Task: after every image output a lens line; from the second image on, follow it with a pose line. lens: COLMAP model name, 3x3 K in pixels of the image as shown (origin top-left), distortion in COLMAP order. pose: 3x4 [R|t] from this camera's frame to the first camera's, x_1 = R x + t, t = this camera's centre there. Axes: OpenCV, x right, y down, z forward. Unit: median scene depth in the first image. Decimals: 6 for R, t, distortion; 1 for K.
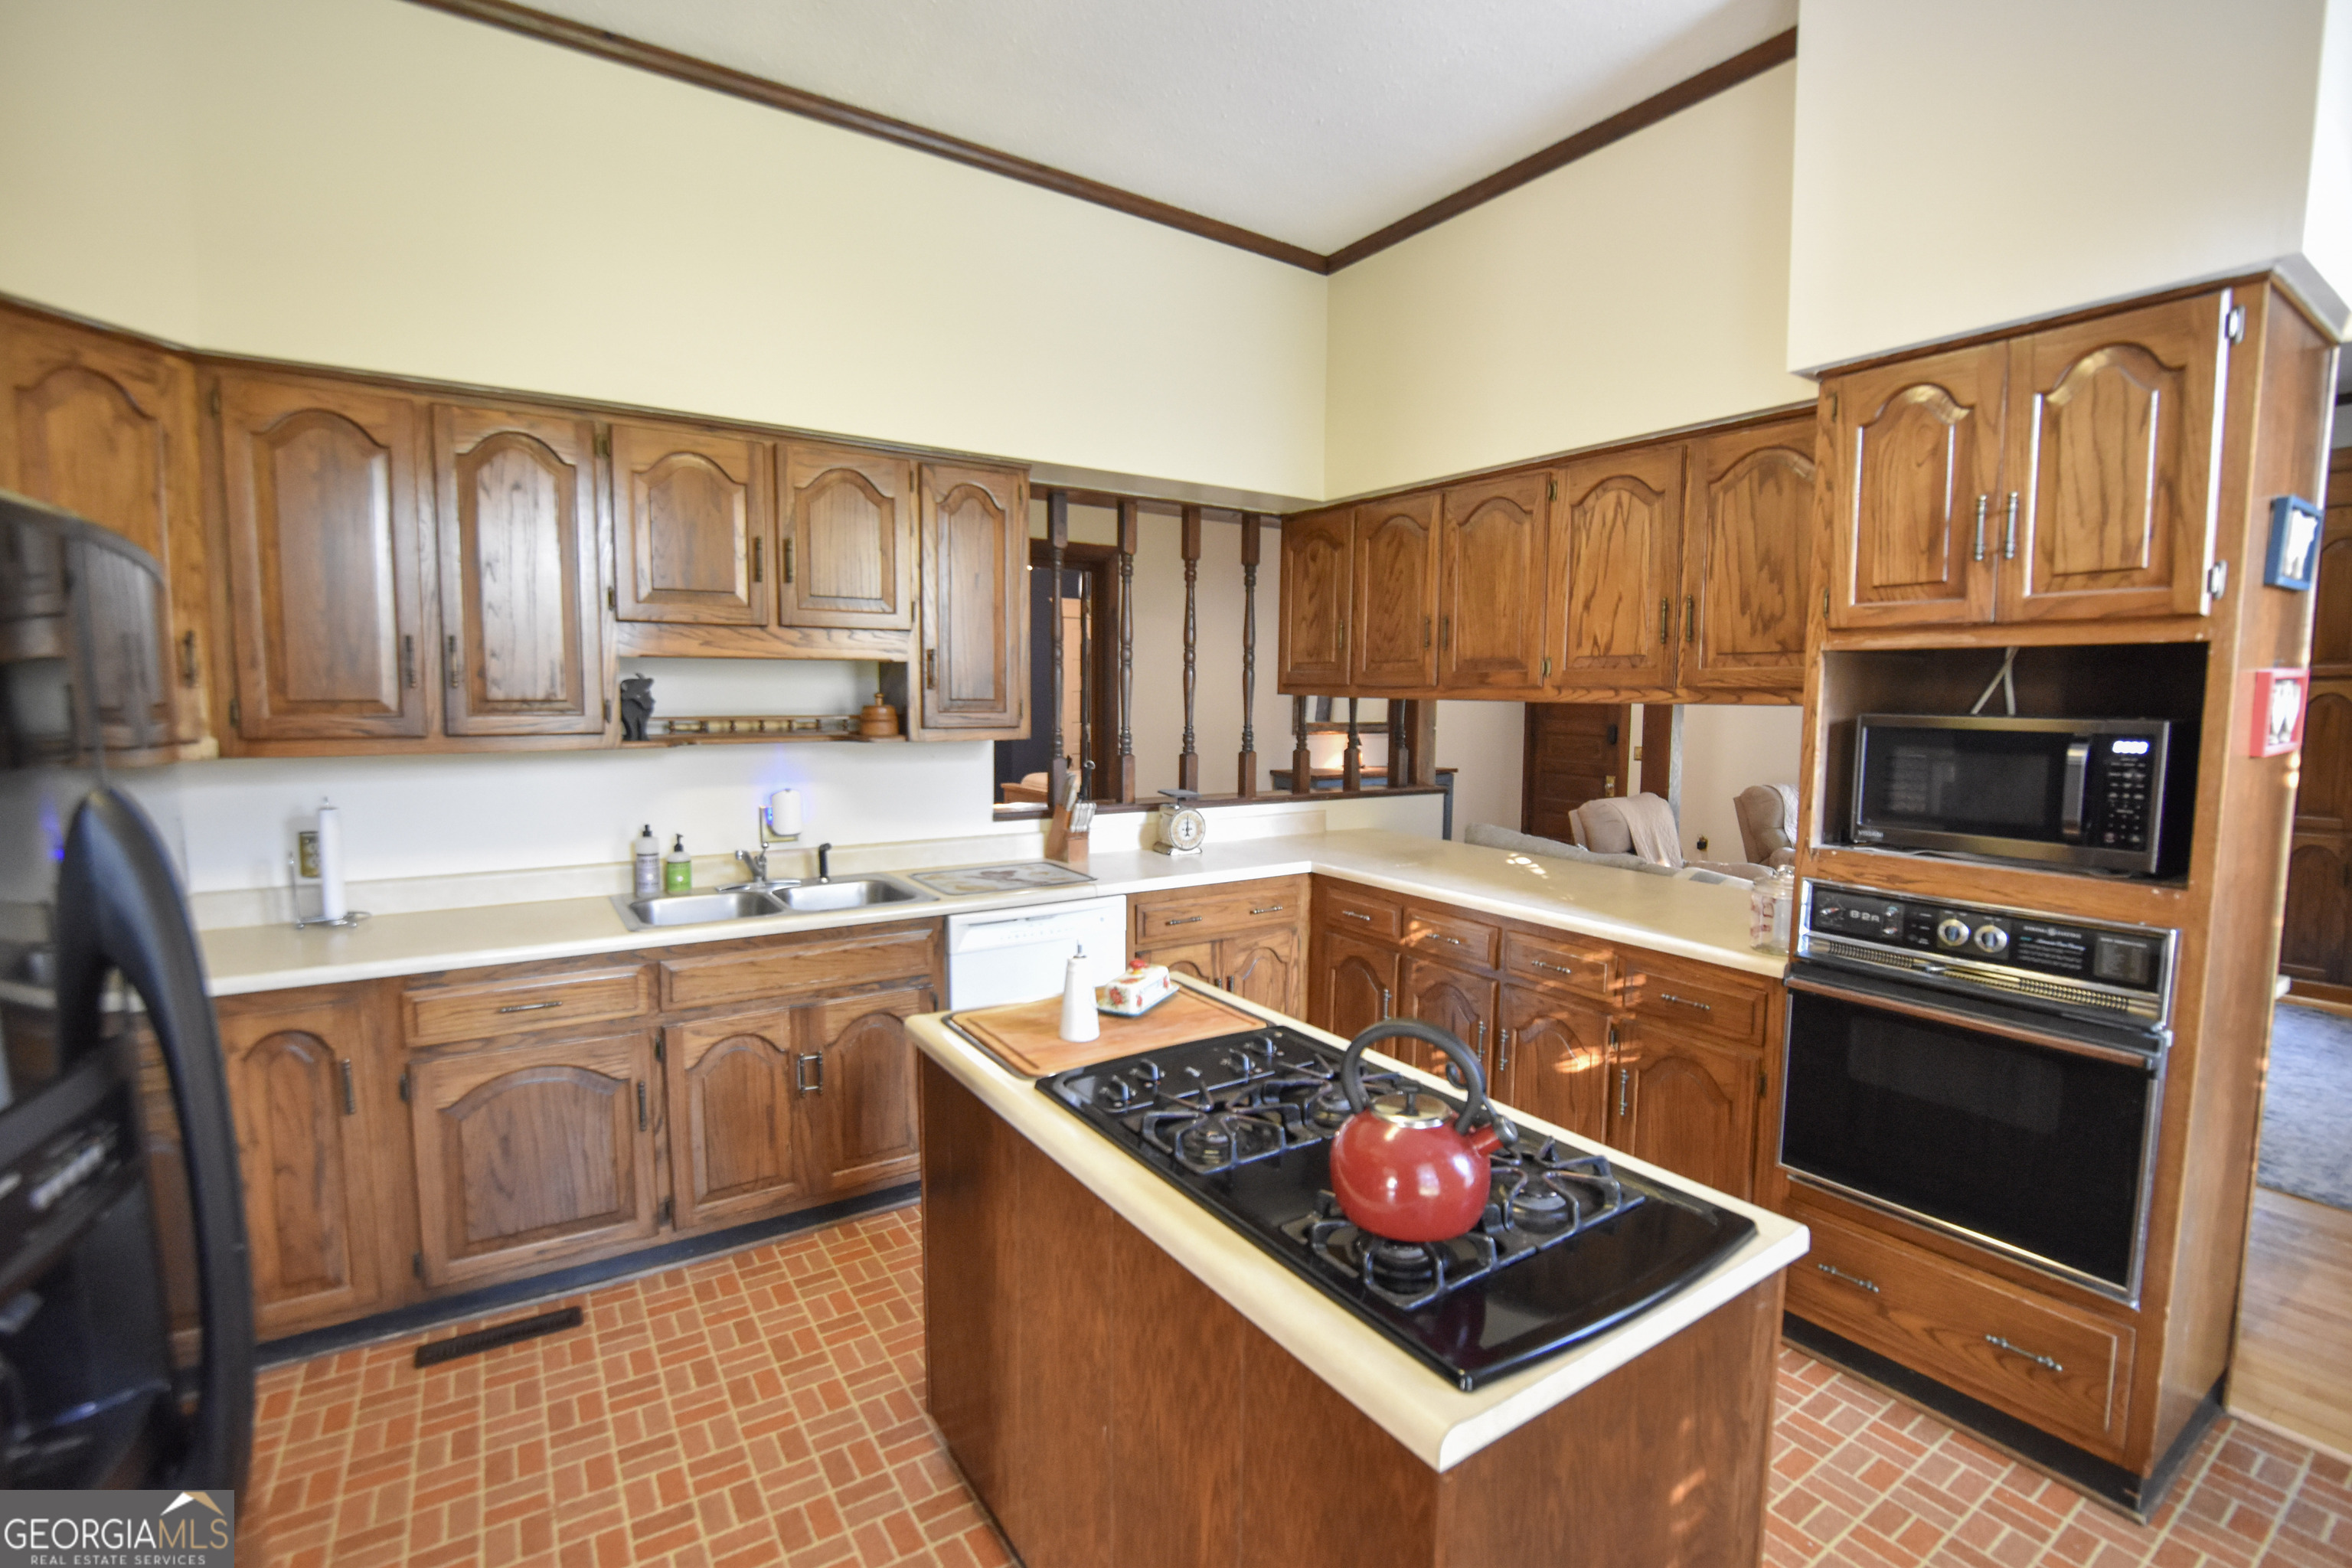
lens RADIAL K [[1047.0, 0, 1219.3], [0, 1047.0, 752.8], [0, 0, 1]] dist [-0.035028, 0.006779]
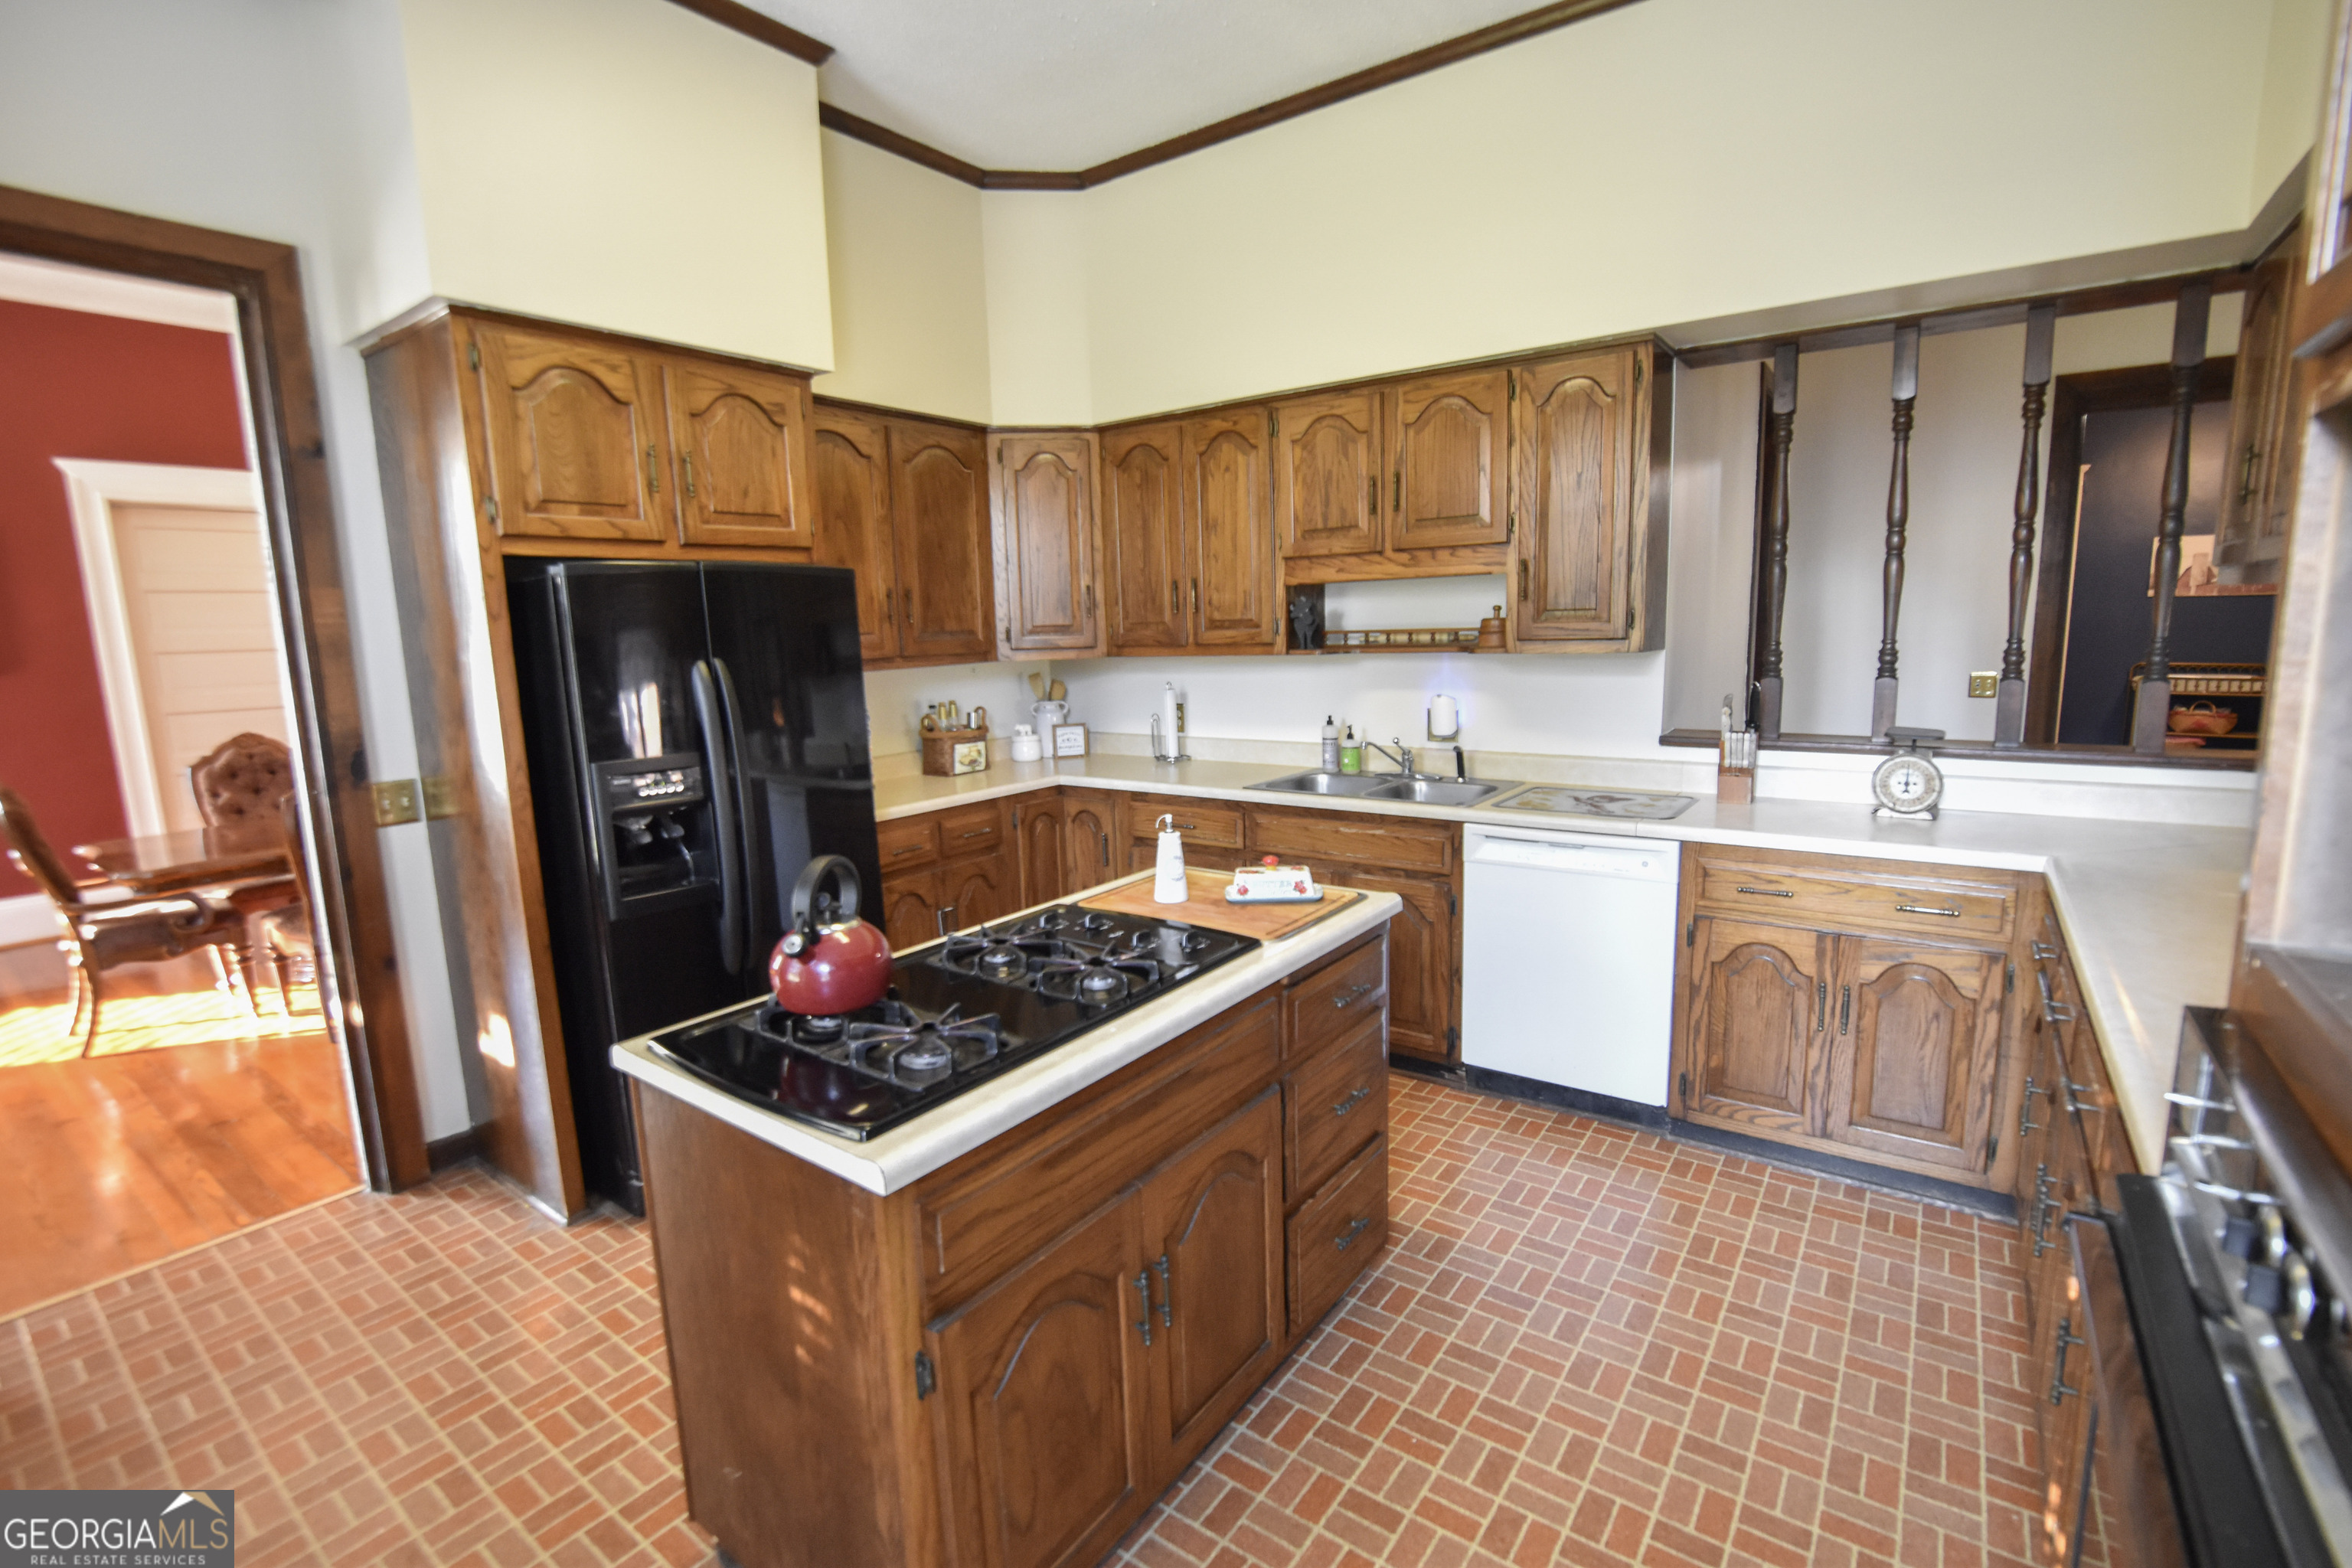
lens RADIAL K [[1047.0, 0, 1192.4], [0, 1047.0, 785.6], [0, 0, 1]] dist [-0.035028, 0.006779]
pose [[0.339907, 0.135074, -0.930708, 0.604346], [-0.015215, 0.990292, 0.138164, -0.020727], [0.940336, -0.032802, 0.338663, 0.387497]]
